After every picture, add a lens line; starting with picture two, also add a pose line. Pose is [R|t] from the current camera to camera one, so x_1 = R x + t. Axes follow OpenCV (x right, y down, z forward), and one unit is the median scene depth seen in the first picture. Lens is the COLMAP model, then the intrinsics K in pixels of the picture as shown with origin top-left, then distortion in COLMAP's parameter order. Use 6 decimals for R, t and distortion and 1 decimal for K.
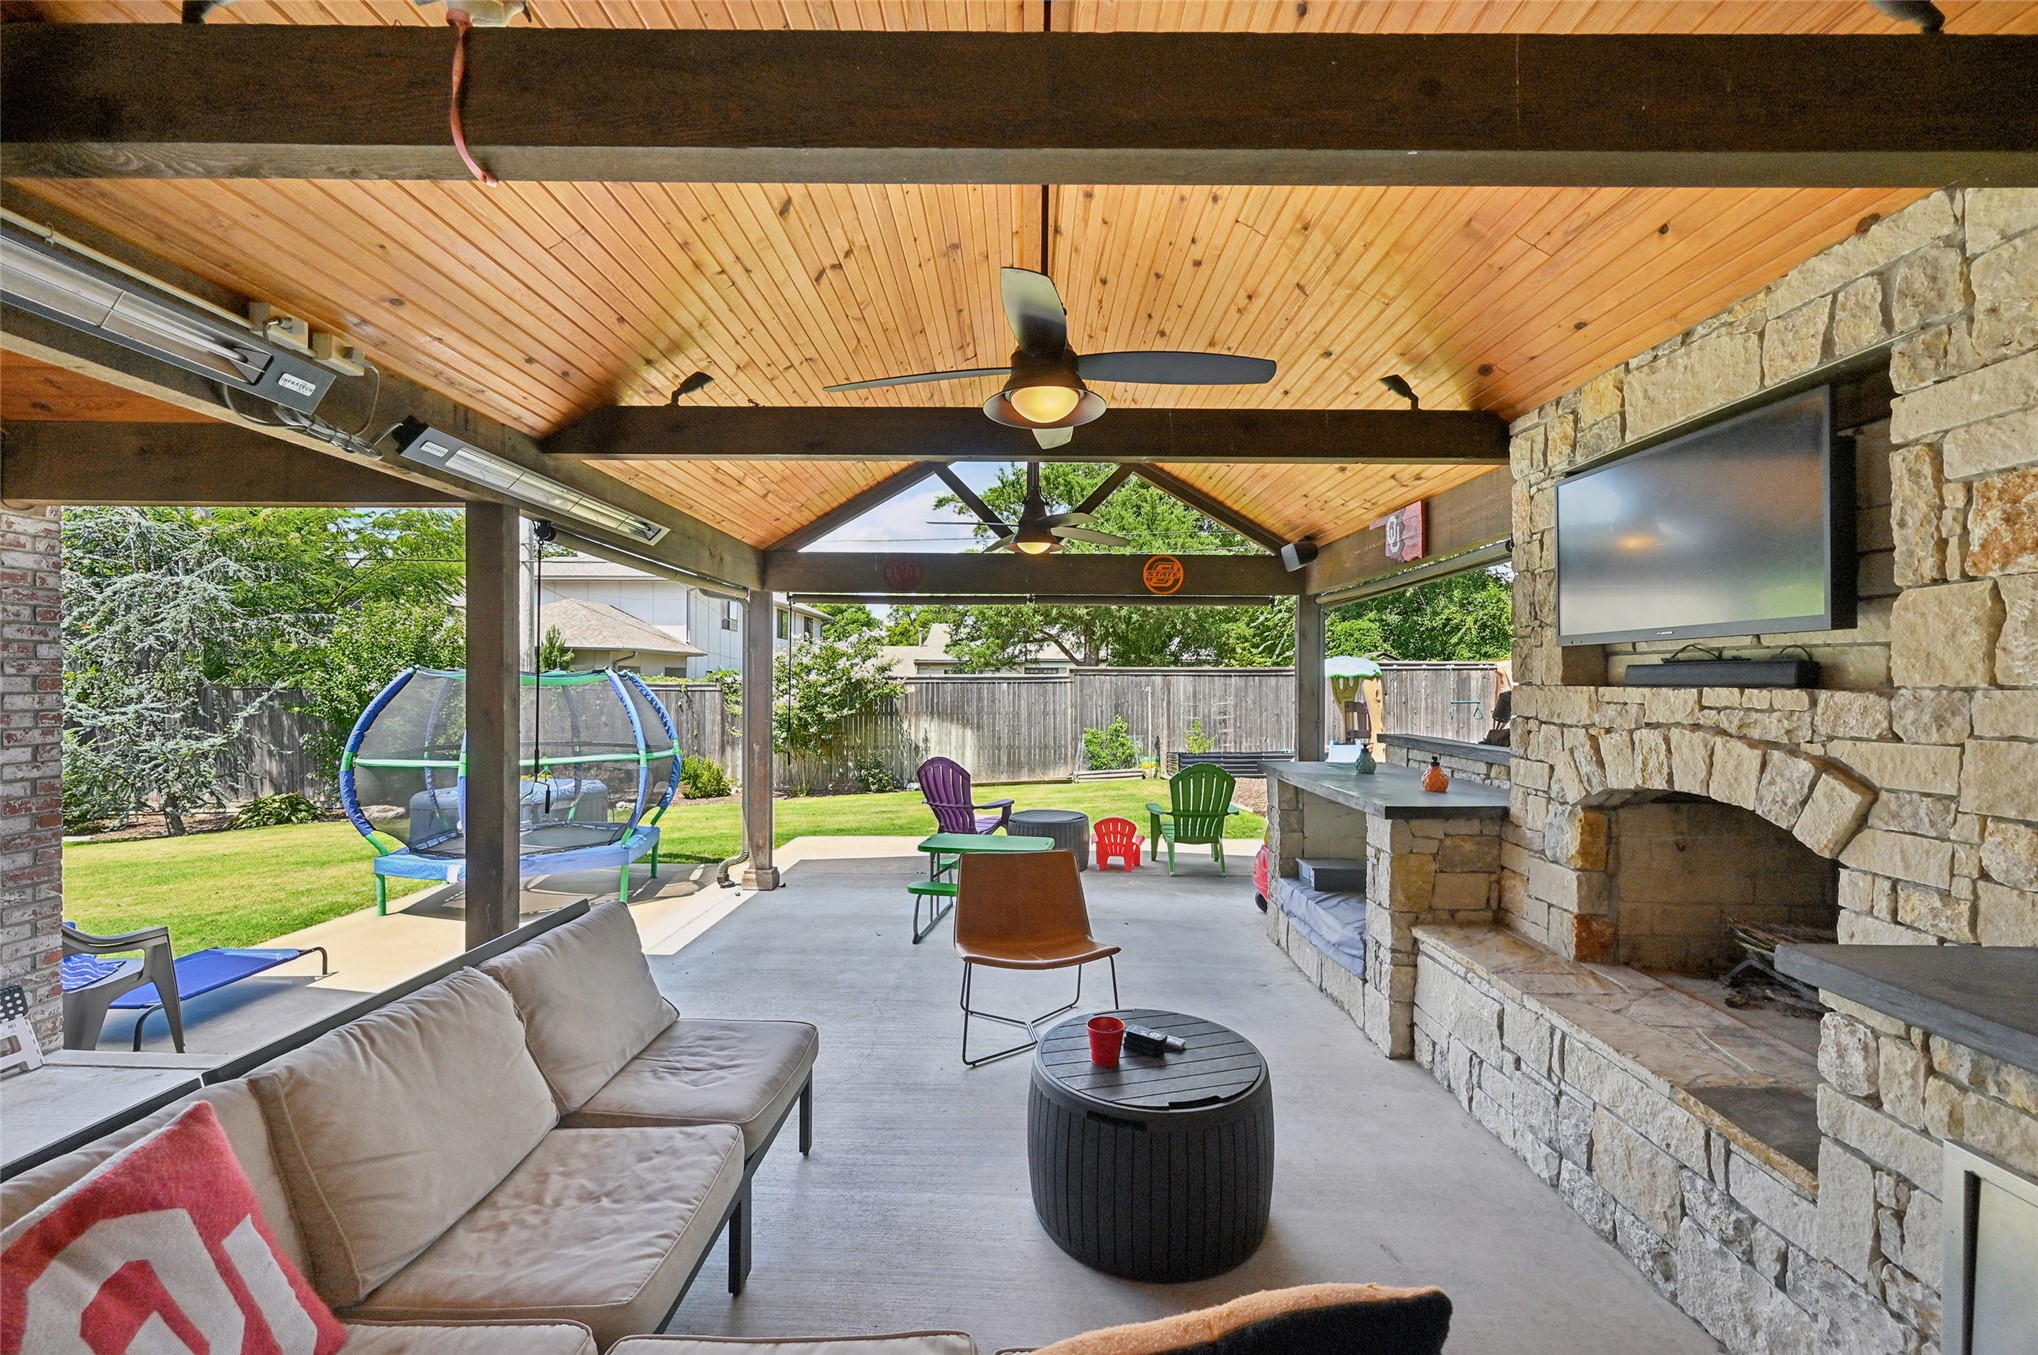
lens RADIAL K [[820.7, 0, 1043.4], [0, 820.7, 689.7], [0, 0, 1]] dist [-0.000997, 0.000660]
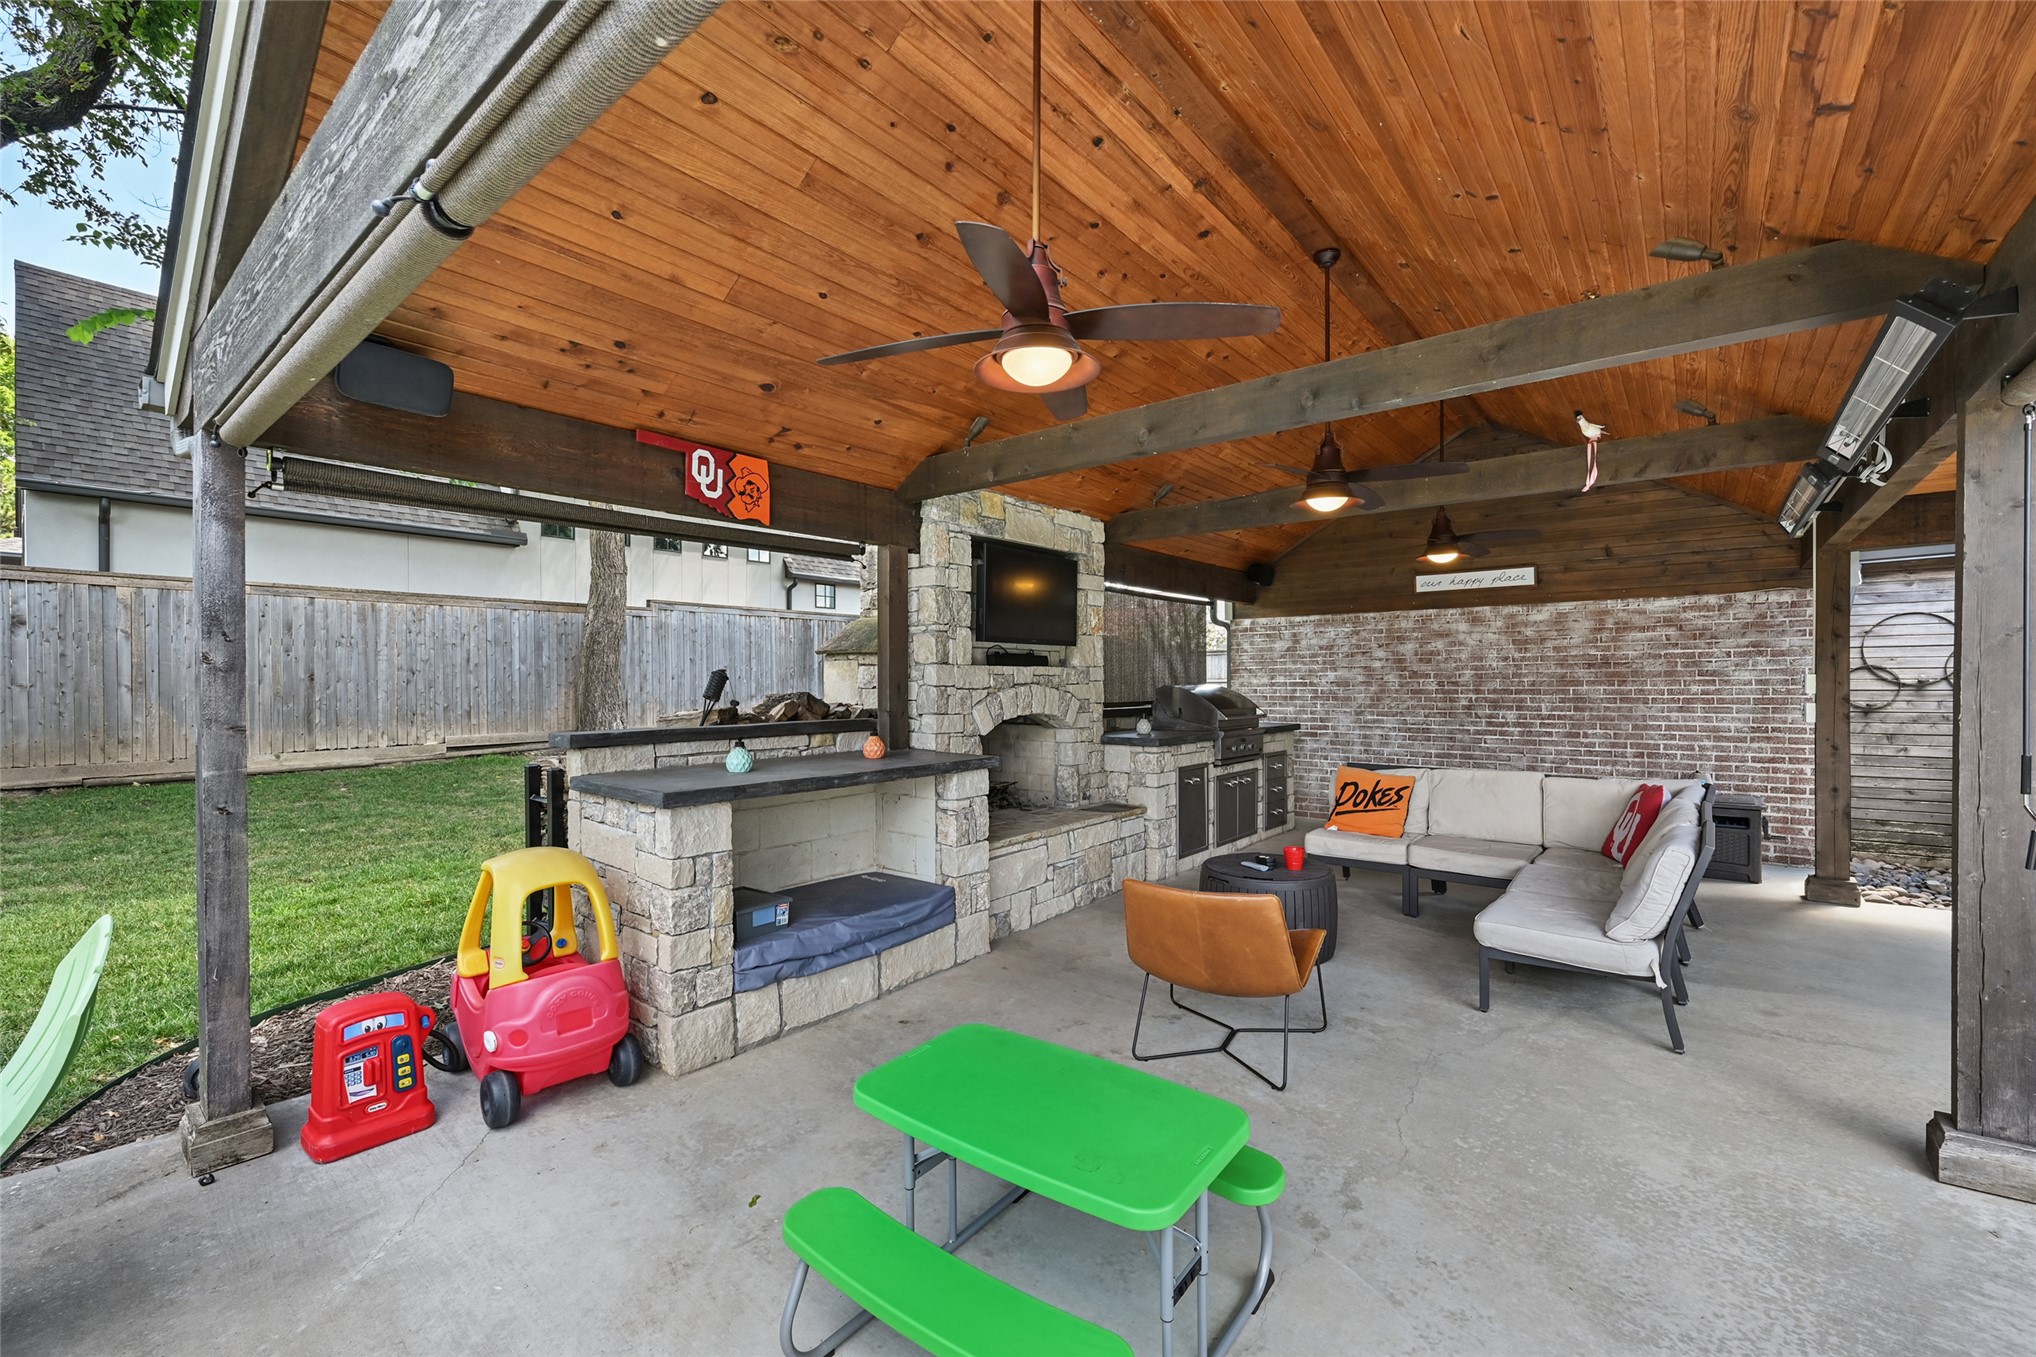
lens RADIAL K [[835.9, 0, 1018.0], [0, 835.9, 678.5], [0, 0, 1]] dist [-0.001865, -0.000066]
pose [[-0.764213, 0.000204, 0.644964, -0.529383], [0.007209, 0.999940, 0.008225, 0.010302], [-0.644923, 0.010935, -0.764169, 2.284212]]
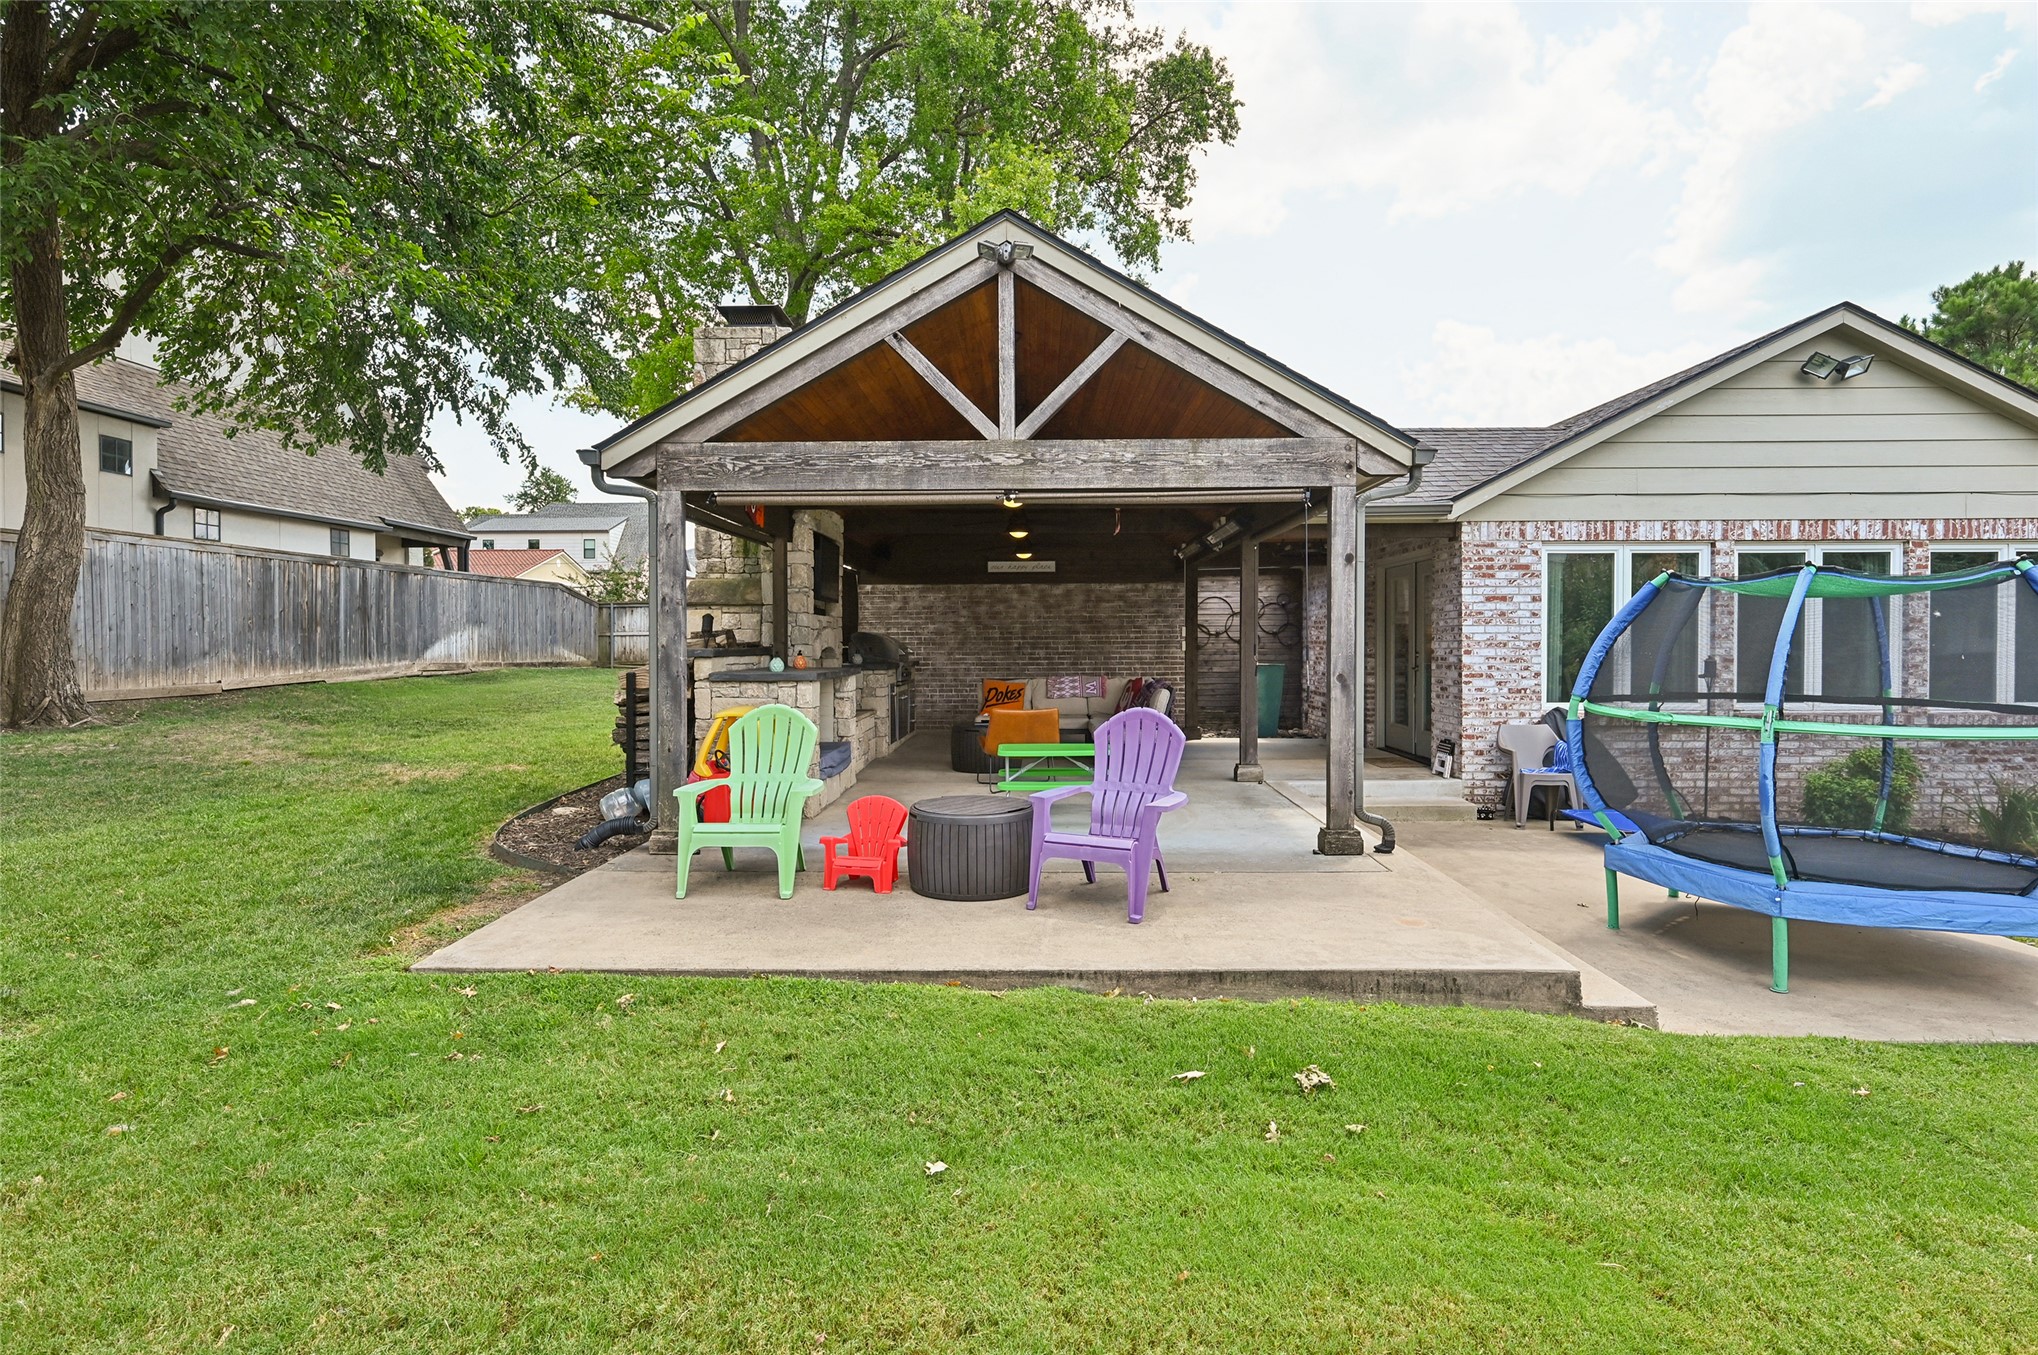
lens RADIAL K [[1052.6, 0, 1015.4], [0, 1052.6, 657.7], [0, 0, 1]] dist [-0.003985, -0.000828]
pose [[-0.999206, 0.000032, 0.039836, -0.131092], [0.000943, 0.999738, 0.022866, 0.058510], [-0.039825, 0.022885, -0.998945, 4.380504]]
